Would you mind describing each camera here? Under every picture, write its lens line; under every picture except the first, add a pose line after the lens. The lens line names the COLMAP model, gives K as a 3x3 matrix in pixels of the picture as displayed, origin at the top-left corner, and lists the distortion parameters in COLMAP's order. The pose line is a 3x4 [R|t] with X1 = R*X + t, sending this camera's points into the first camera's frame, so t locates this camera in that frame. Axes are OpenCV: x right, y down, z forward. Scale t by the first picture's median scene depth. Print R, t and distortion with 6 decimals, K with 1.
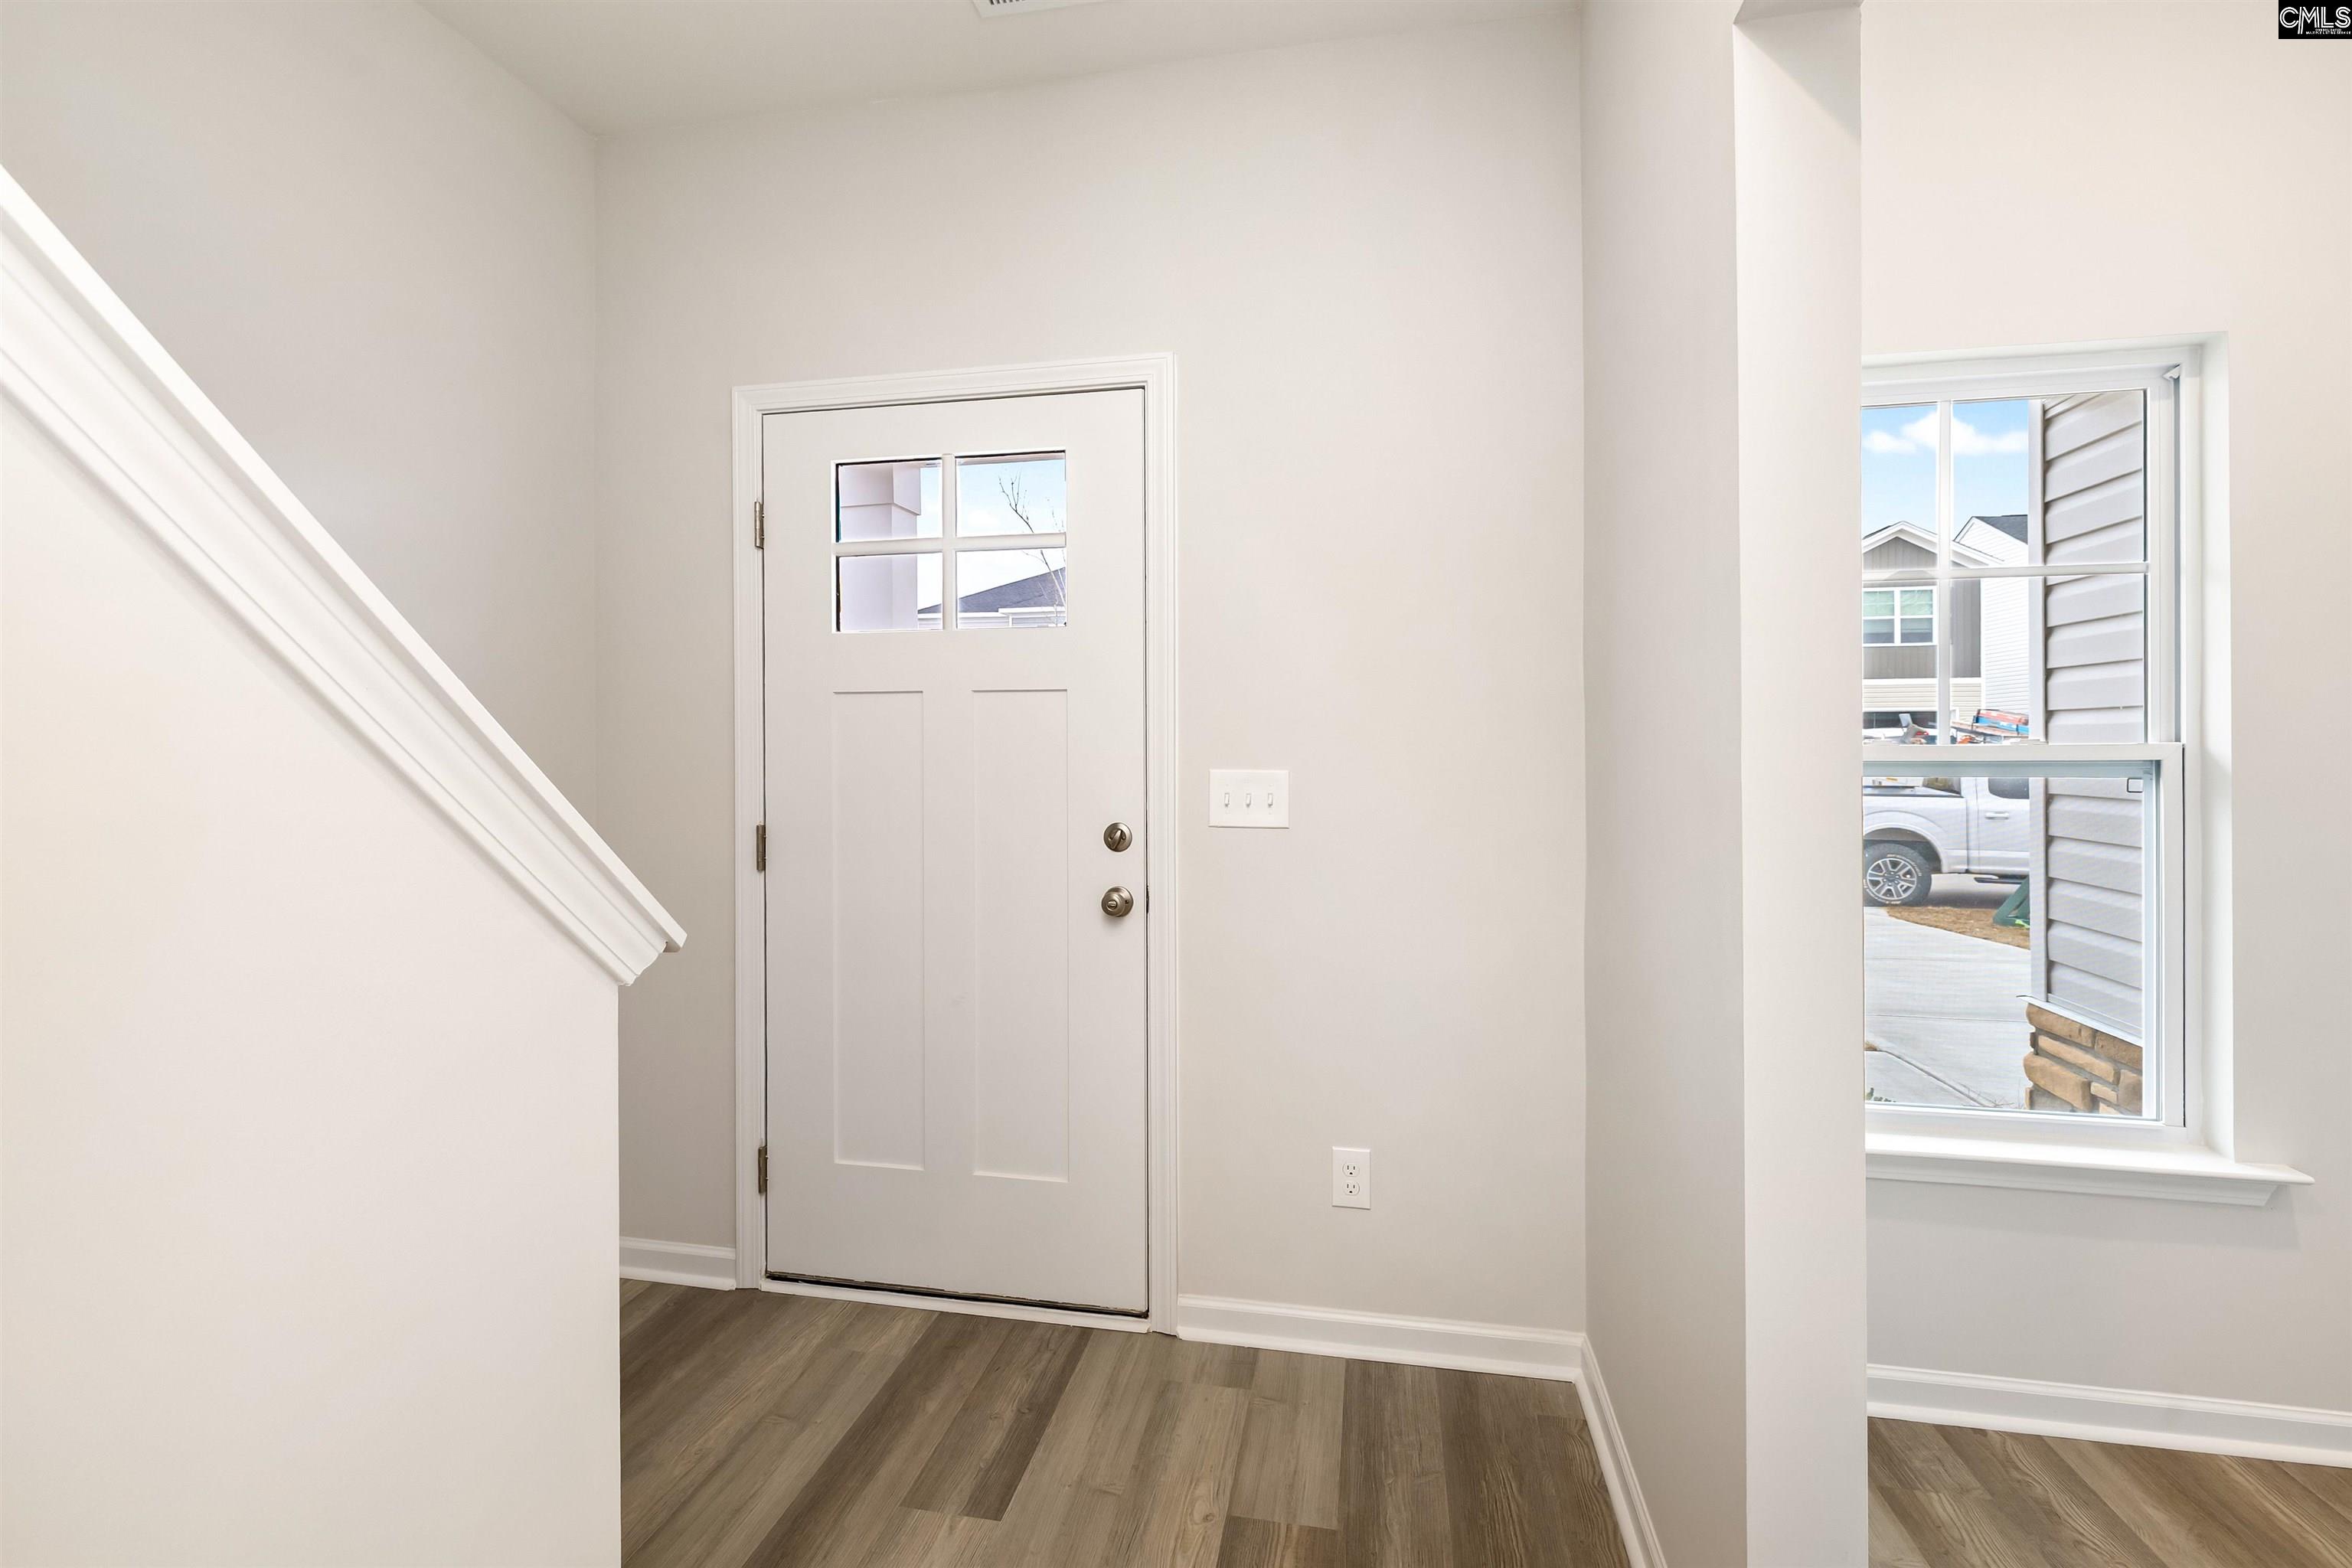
lens RADIAL K [[1023.6, 0, 1196.4], [0, 1023.6, 757.4], [0, 0, 1]] dist [-0.000456, 0.000250]
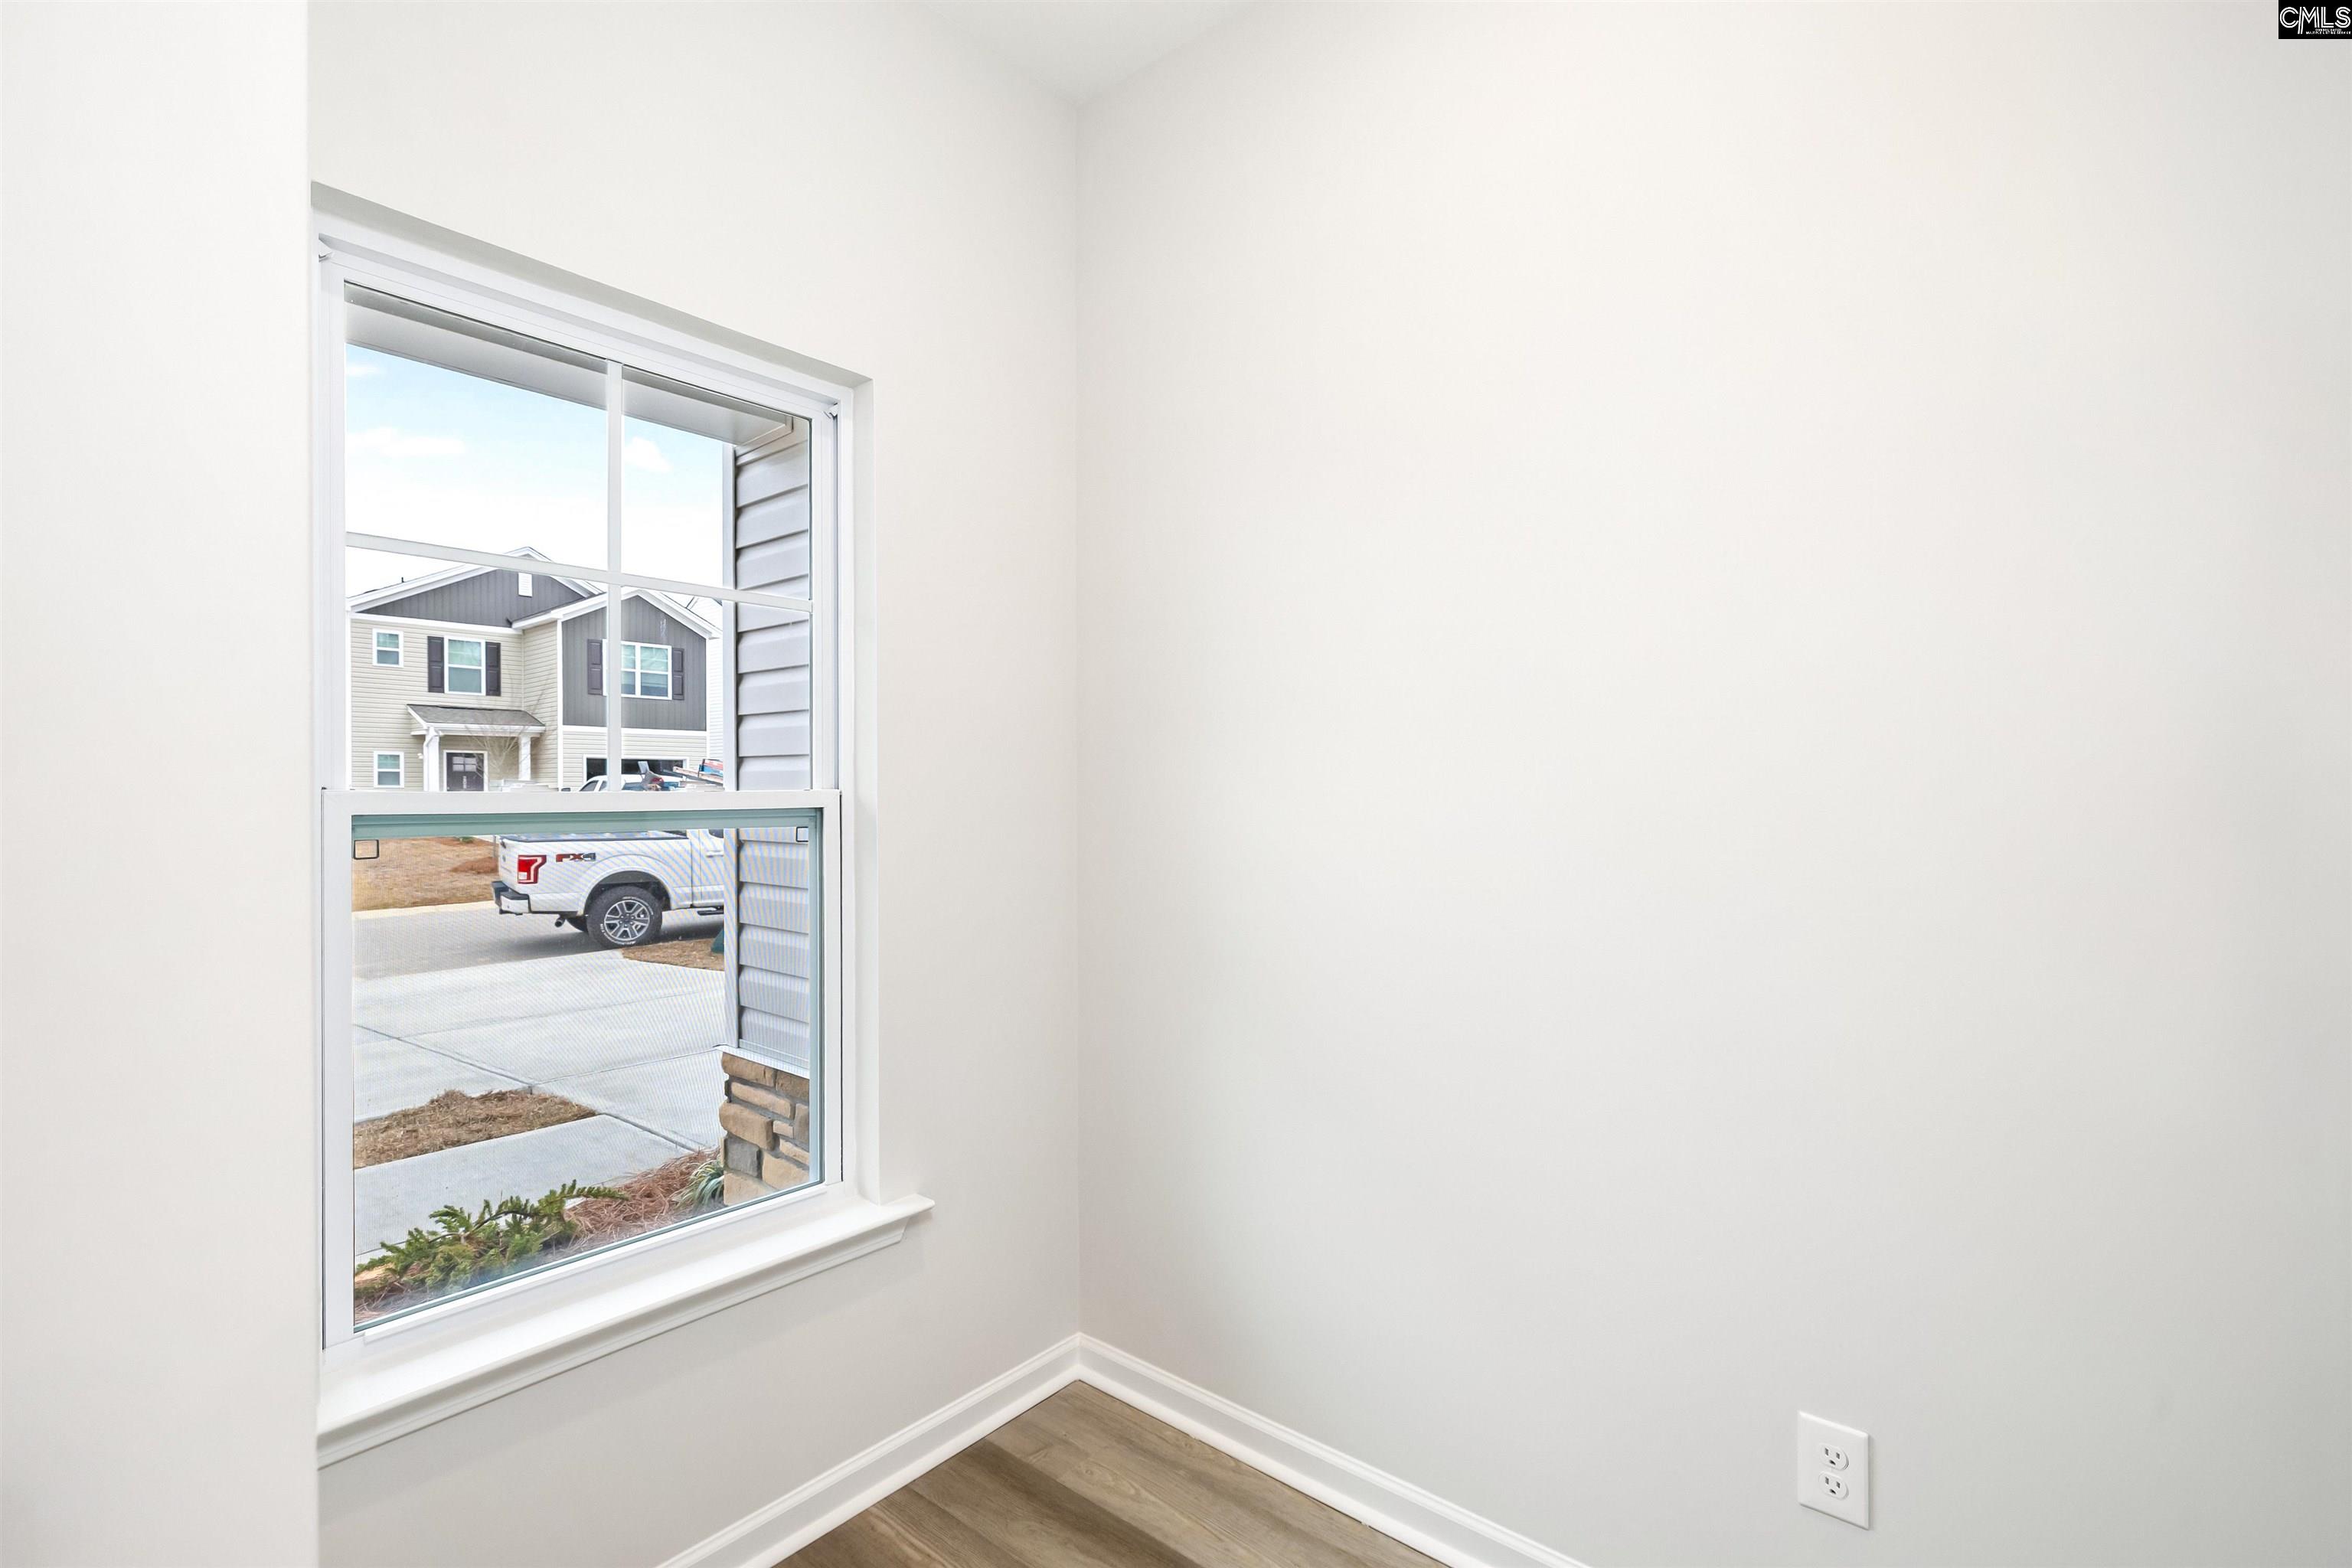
lens RADIAL K [[1023.6, 0, 1172.2], [0, 1023.6, 789.7], [0, 0, 1]] dist [-0.000456, 0.000250]
pose [[0.471184, 0.007125, 0.882006, 0.147800], [0.003832, 0.999941, -0.010125, -0.002105], [-0.882027, 0.008150, 0.471129, 0.153584]]
